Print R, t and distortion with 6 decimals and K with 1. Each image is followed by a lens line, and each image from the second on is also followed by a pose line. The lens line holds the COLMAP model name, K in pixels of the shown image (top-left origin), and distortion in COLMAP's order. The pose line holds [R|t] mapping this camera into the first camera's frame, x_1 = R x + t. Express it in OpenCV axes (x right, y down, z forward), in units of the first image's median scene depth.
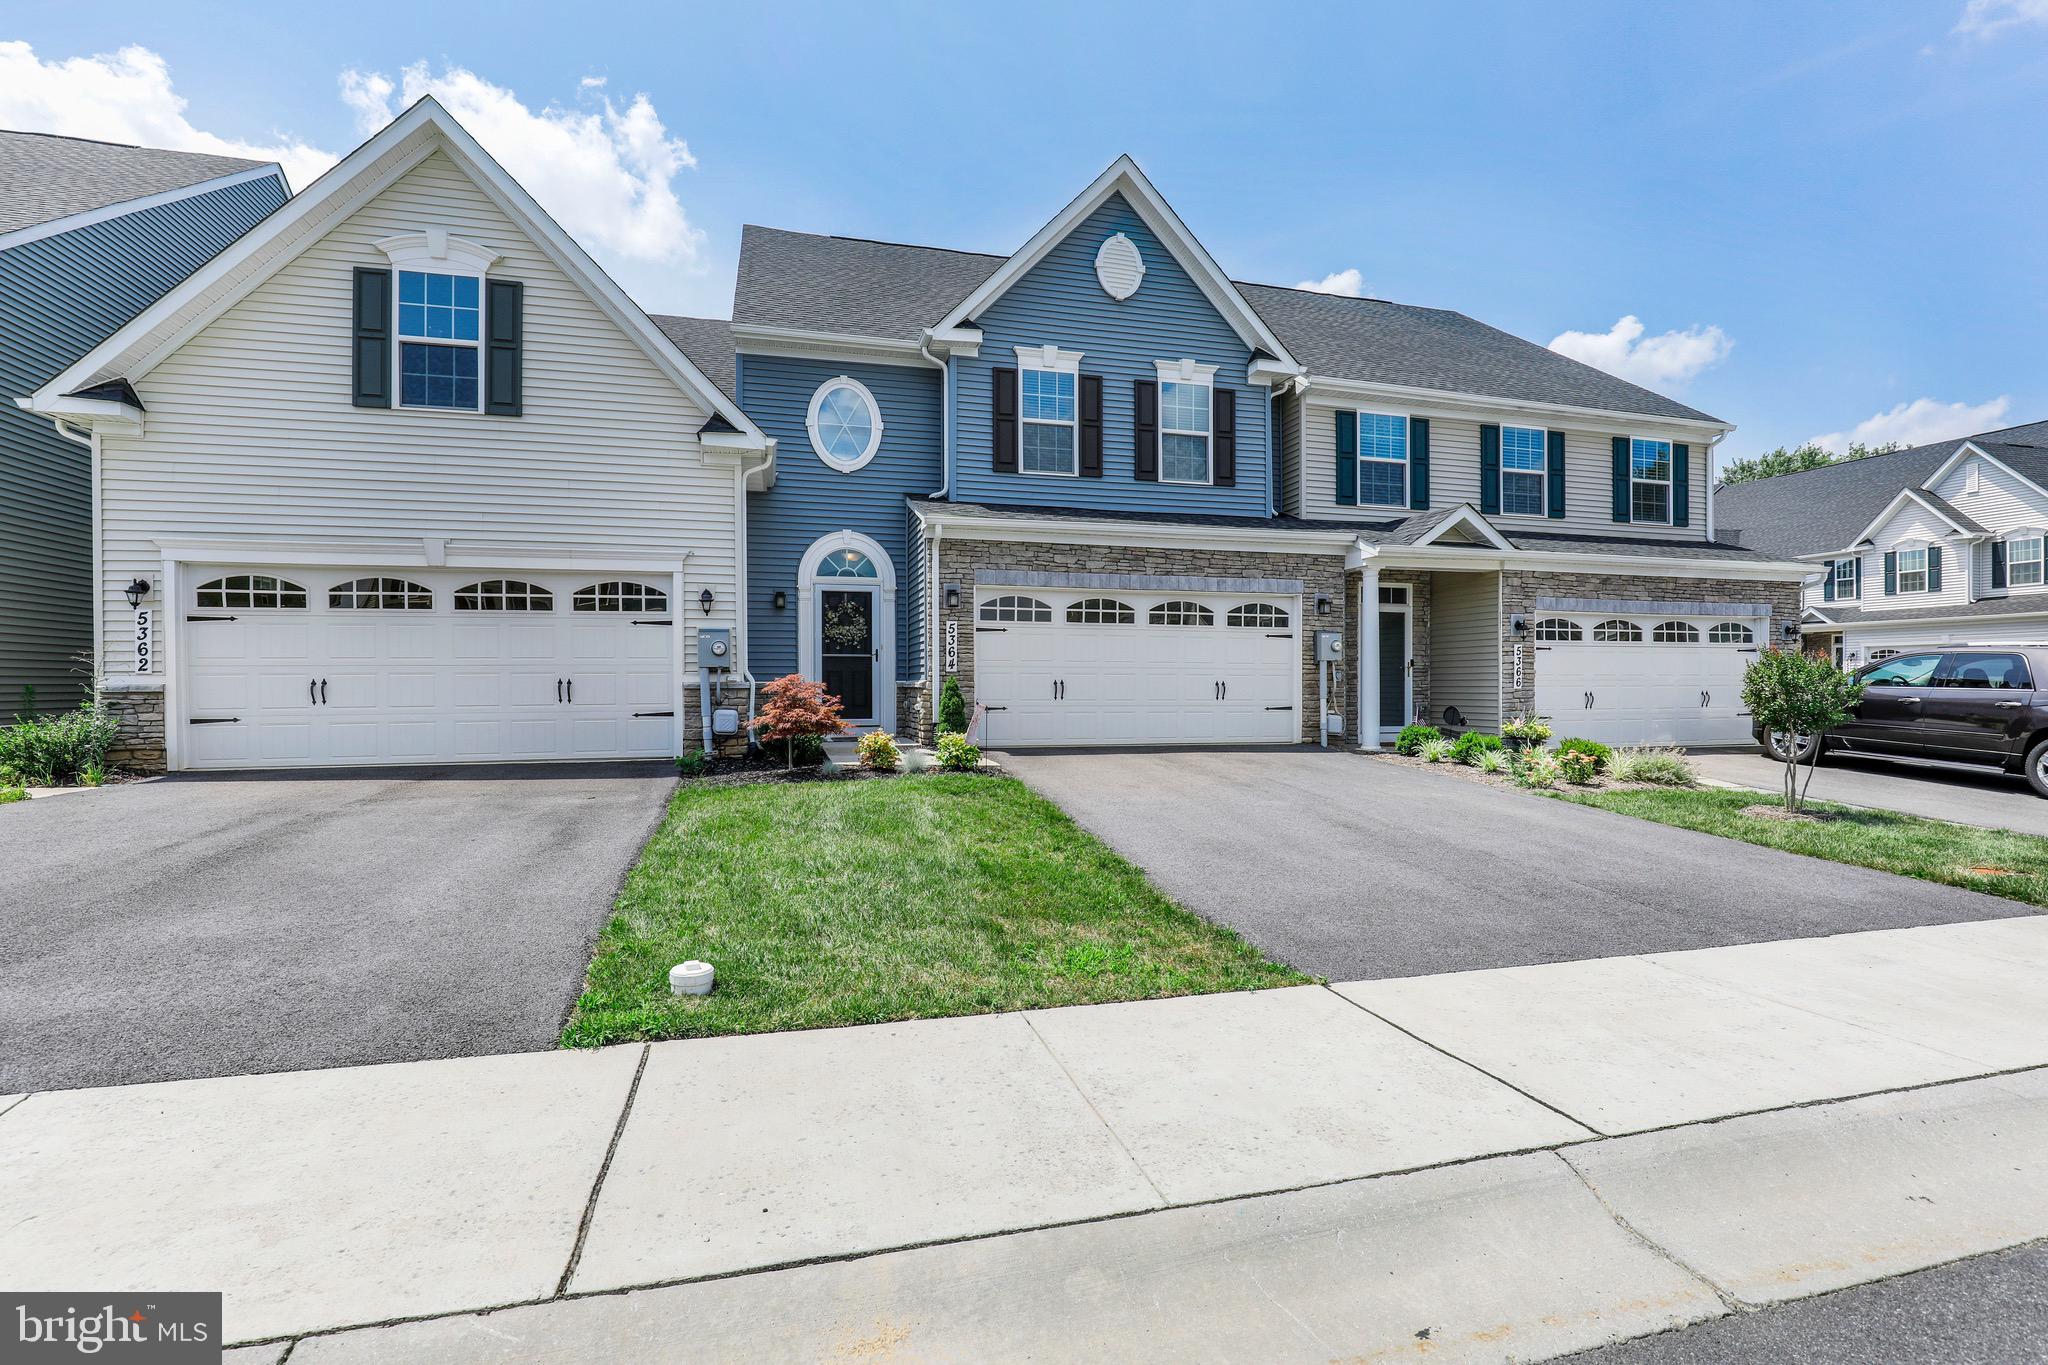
lens RADIAL K [[907.0, 0, 1024.0], [0, 907.0, 682.5], [0, 0, 1]] dist [-0.021685, 0.004736]
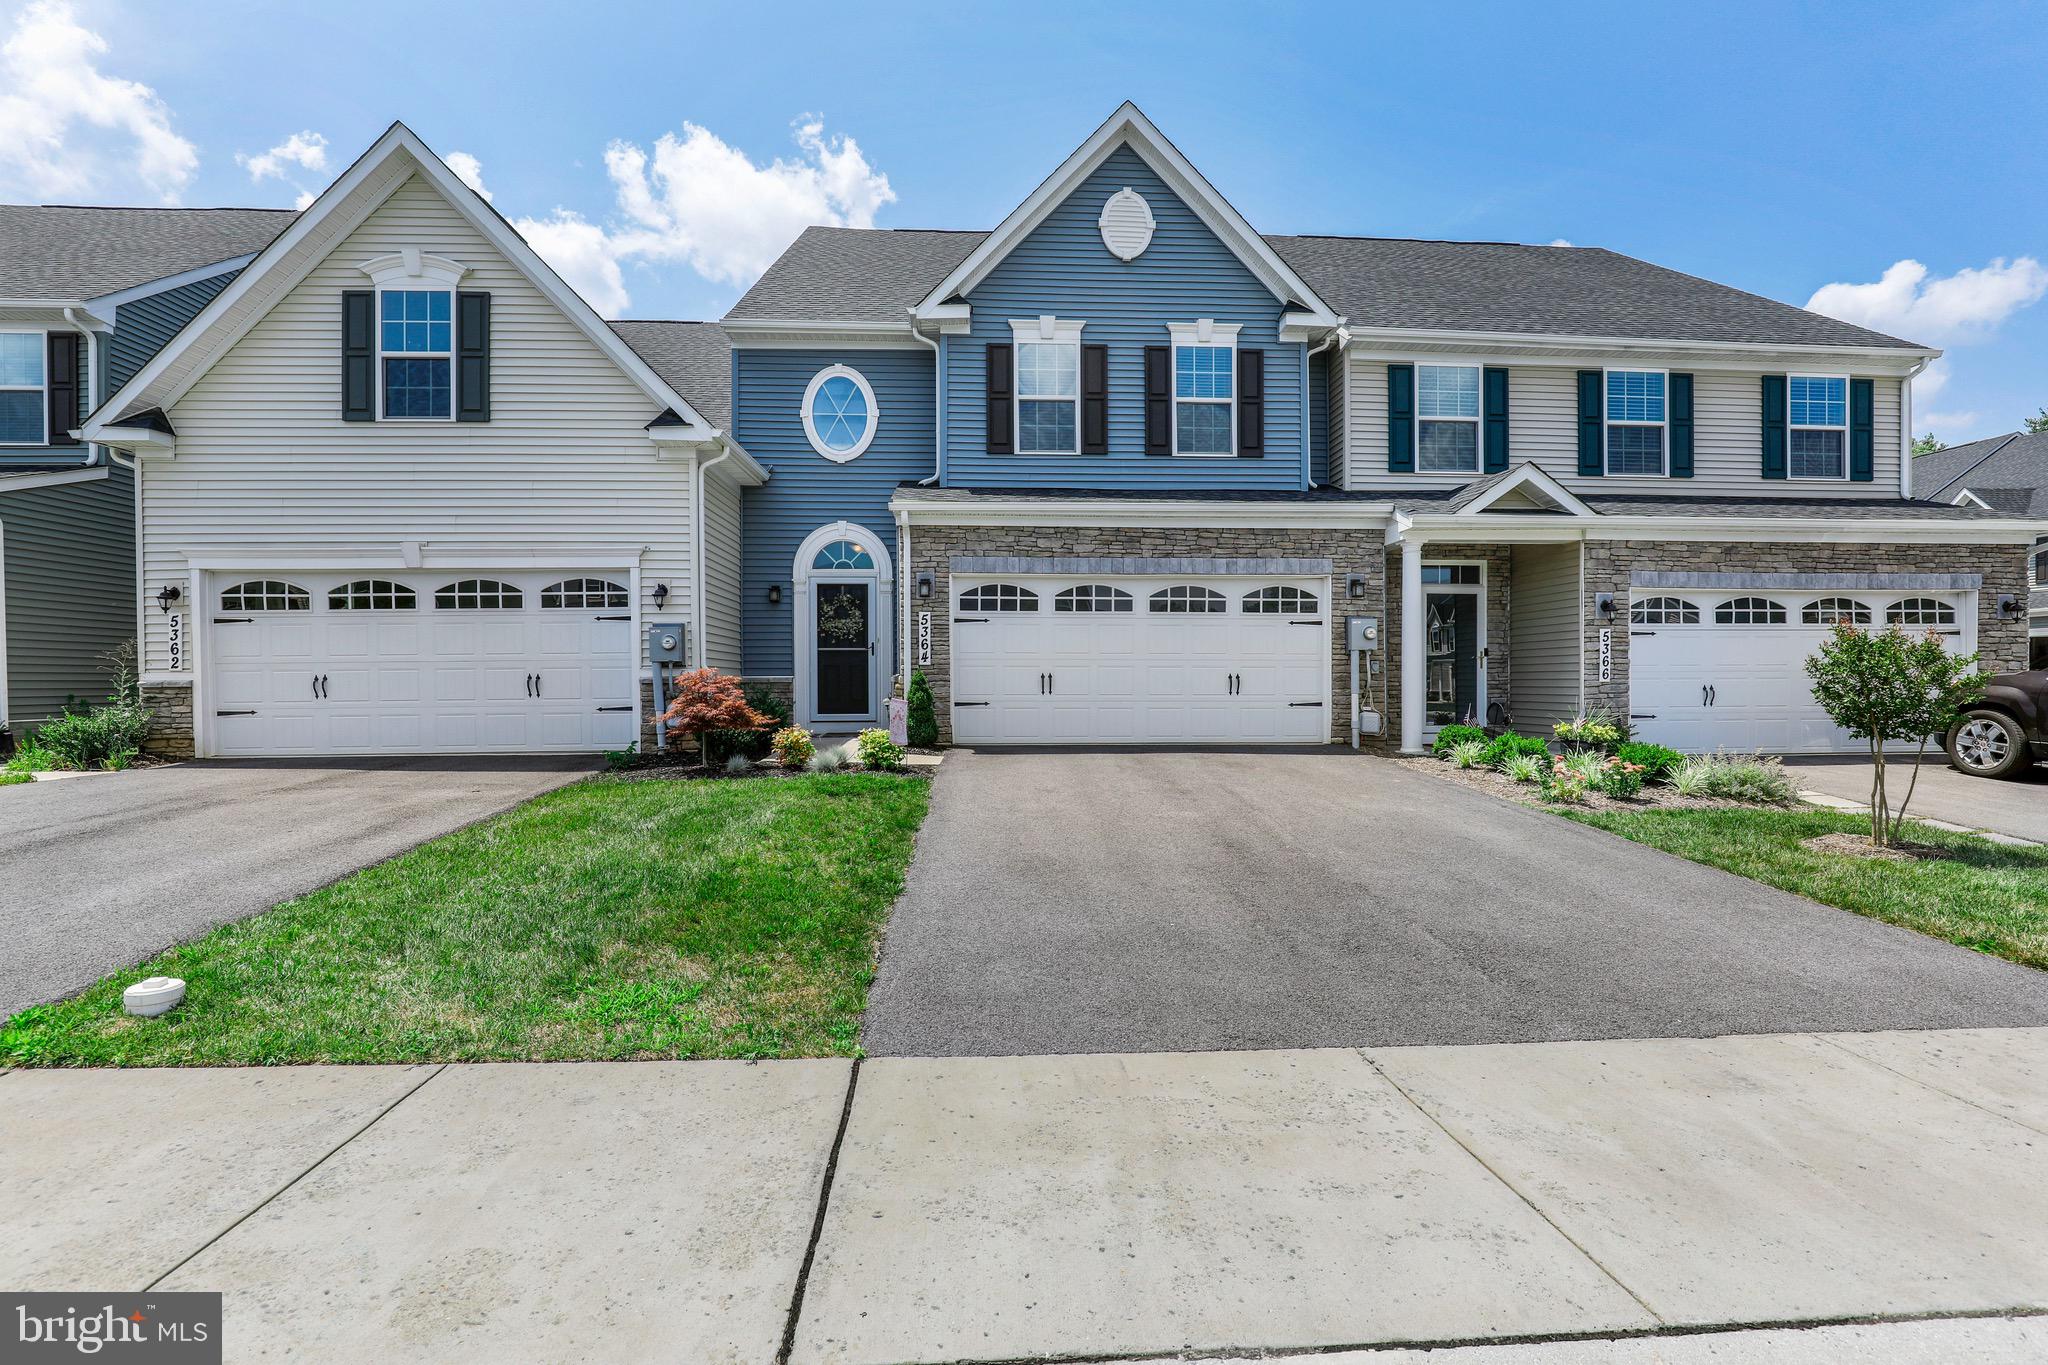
lens RADIAL K [[907.0, 0, 1024.0], [0, 907.0, 682.5], [0, 0, 1]] dist [-0.021685, 0.004736]
pose [[0.980332, -0.001754, -0.197347, 0.194996], [0.003129, 0.999973, 0.006654, 0.000468], [0.197330, -0.007141, 0.980311, 0.078416]]
